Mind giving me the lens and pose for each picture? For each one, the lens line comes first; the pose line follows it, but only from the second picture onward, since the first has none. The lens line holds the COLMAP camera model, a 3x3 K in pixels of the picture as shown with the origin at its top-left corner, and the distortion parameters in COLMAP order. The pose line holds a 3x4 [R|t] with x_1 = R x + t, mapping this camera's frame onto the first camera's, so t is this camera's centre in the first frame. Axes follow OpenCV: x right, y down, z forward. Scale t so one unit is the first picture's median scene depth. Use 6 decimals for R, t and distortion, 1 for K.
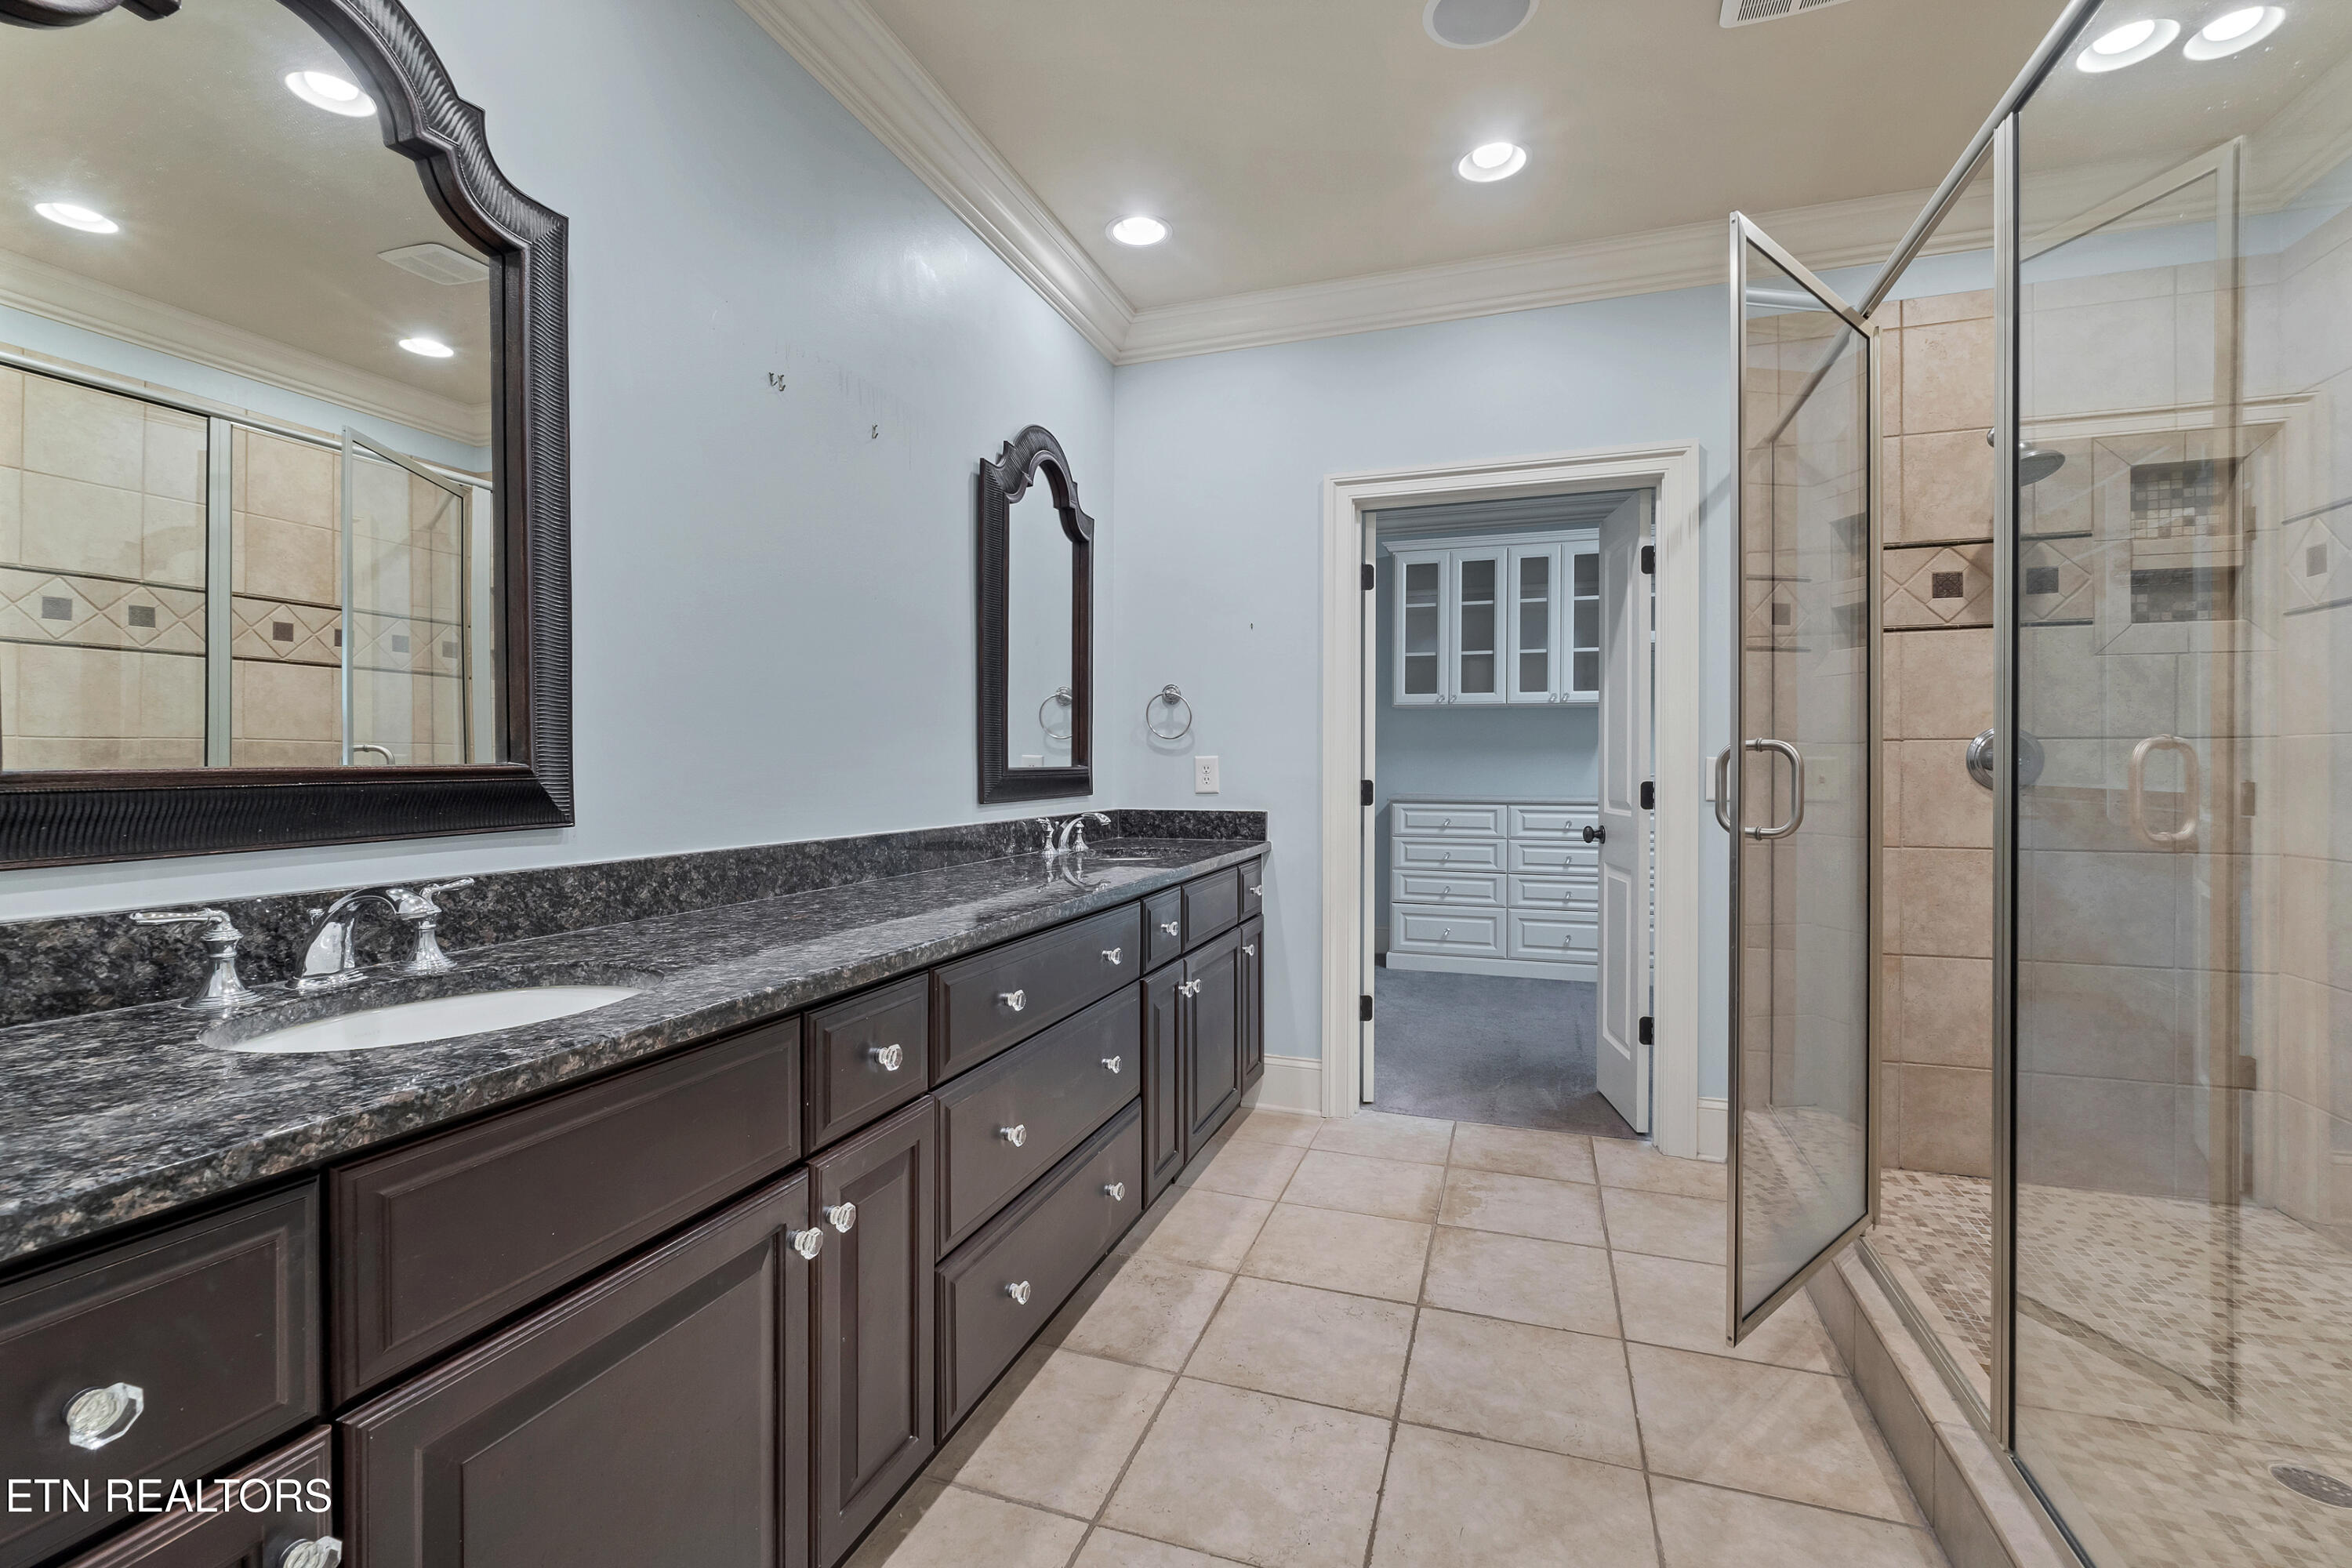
lens RADIAL K [[1020.7, 0, 1174.2], [0, 1020.7, 766.7], [0, 0, 1]] dist [-0.001423, -0.000207]
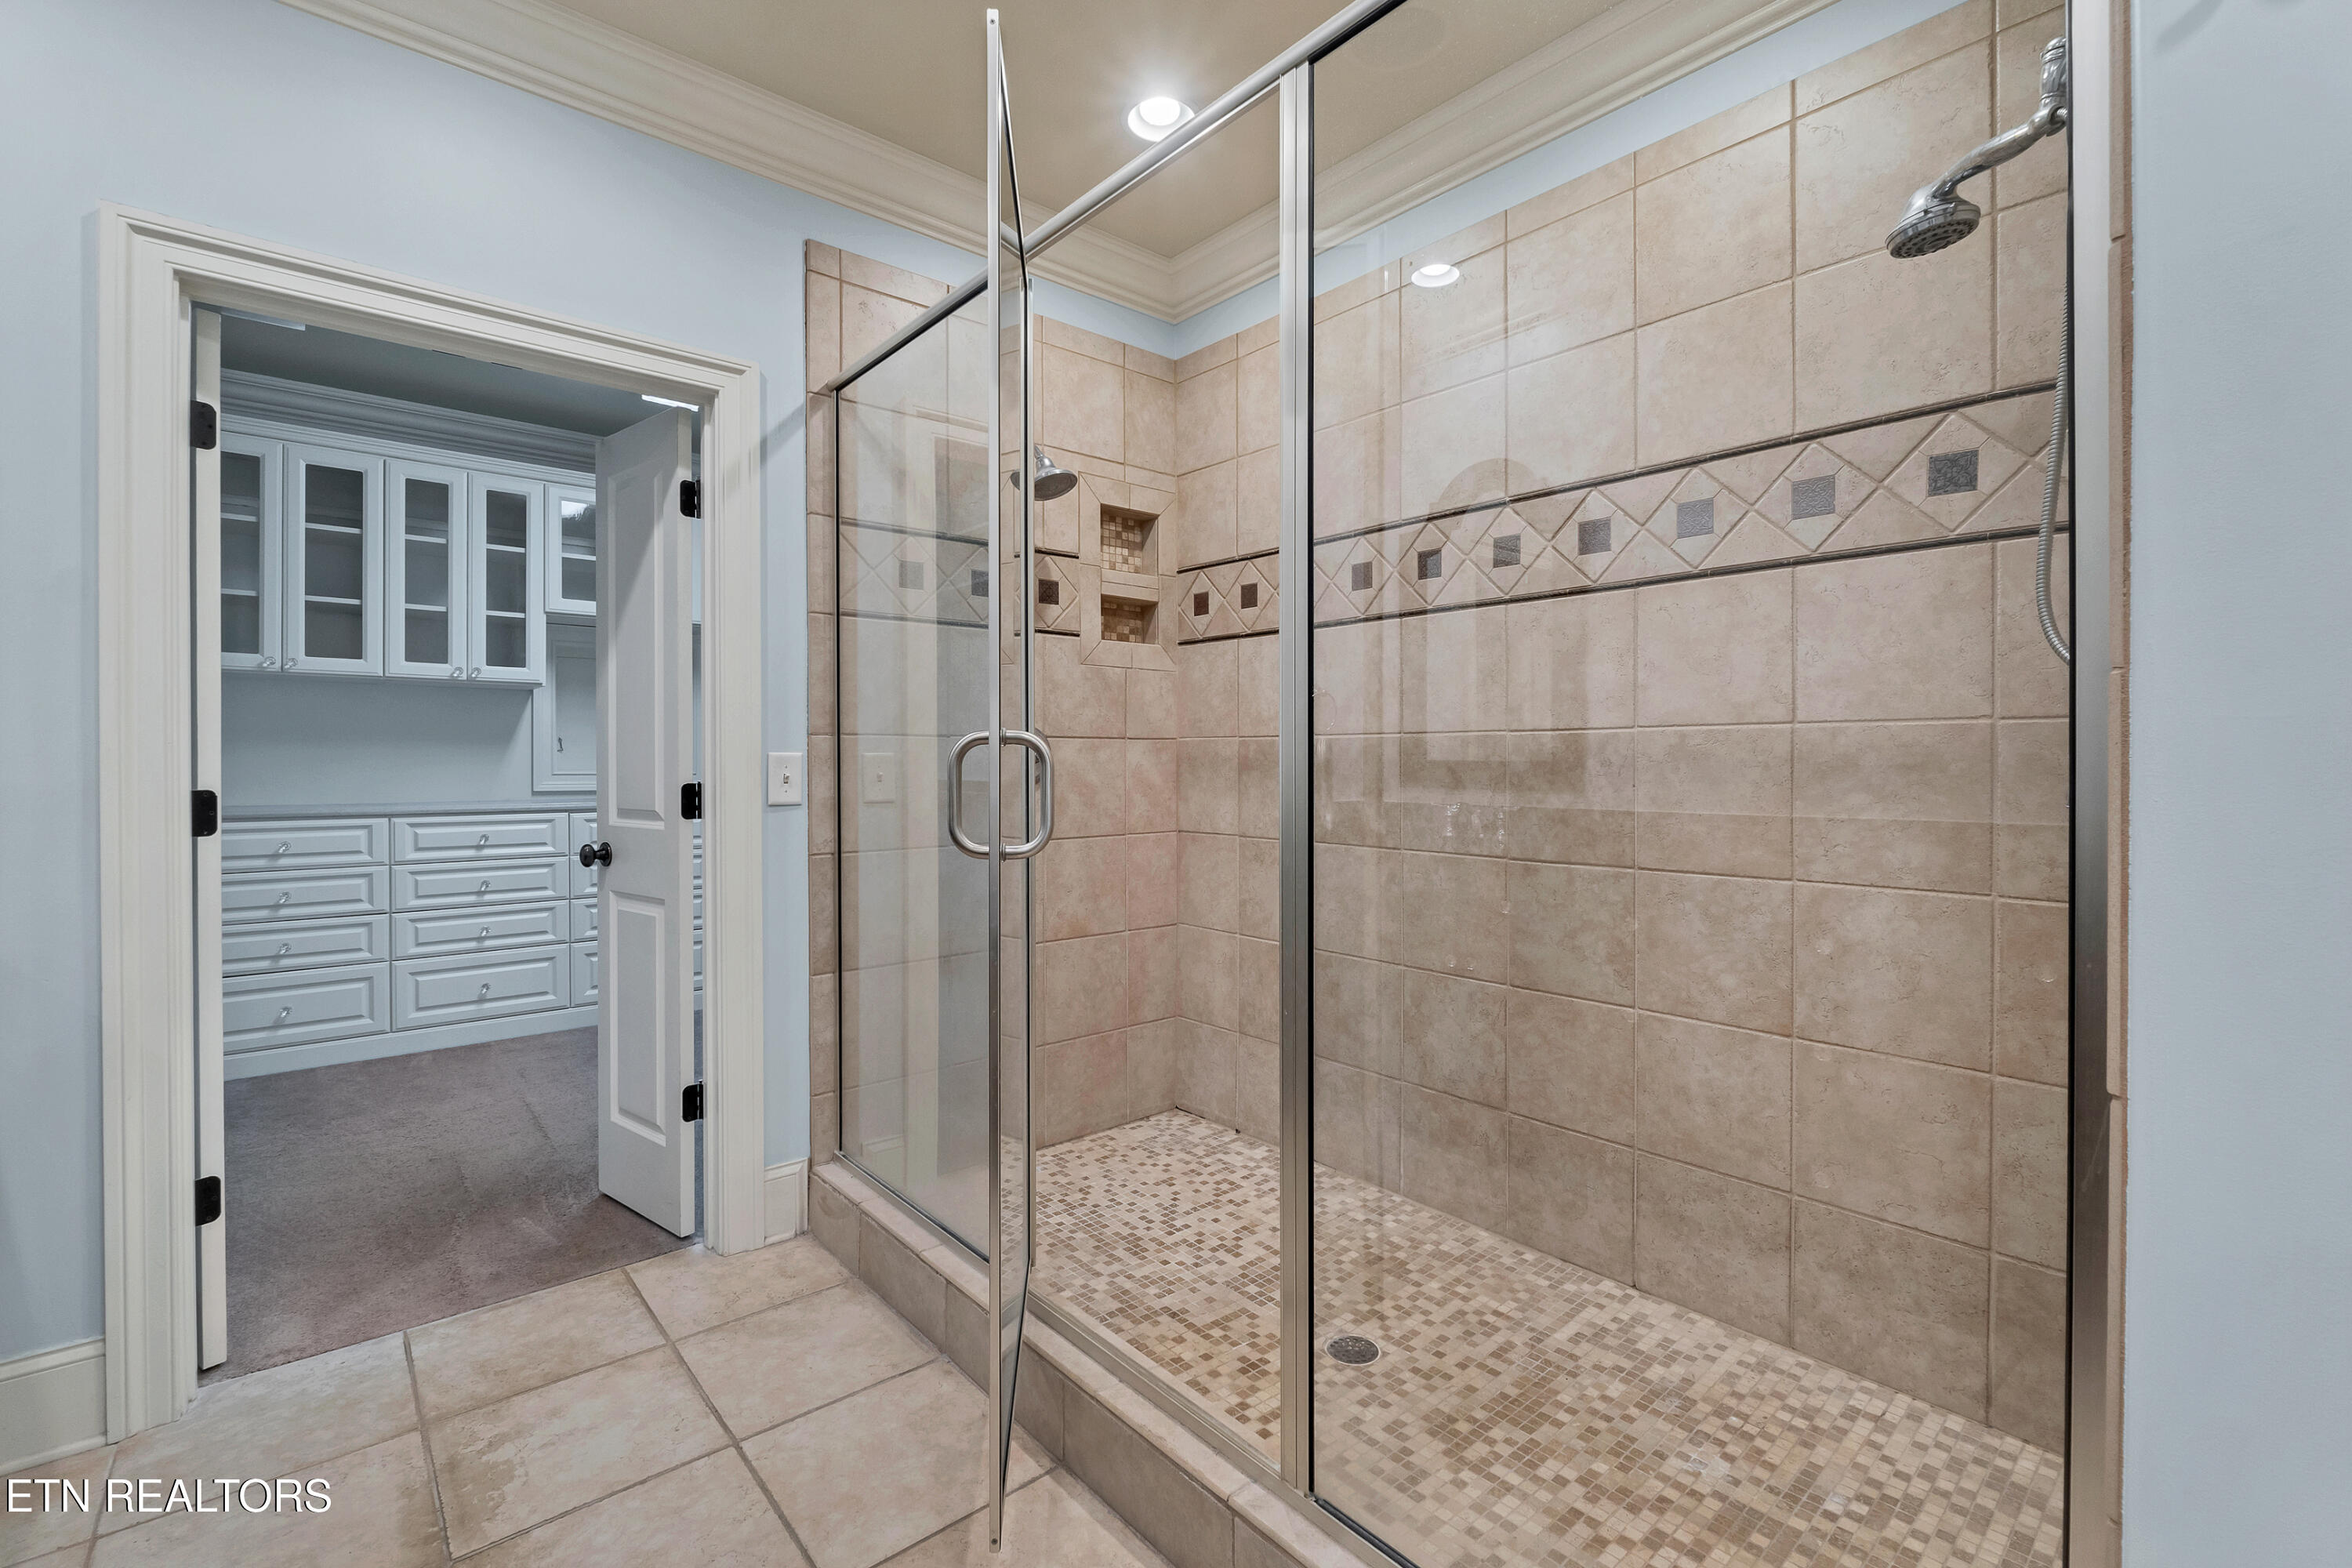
lens RADIAL K [[1020.7, 0, 1171.3], [0, 1020.7, 768.0], [0, 0, 1]] dist [-0.010988, -0.000529]
pose [[0.503703, -0.006737, 0.863851, -0.021420], [0.002091, 0.999976, 0.006579, -0.001538], [-0.863875, -0.001508, 0.503705, 0.290637]]
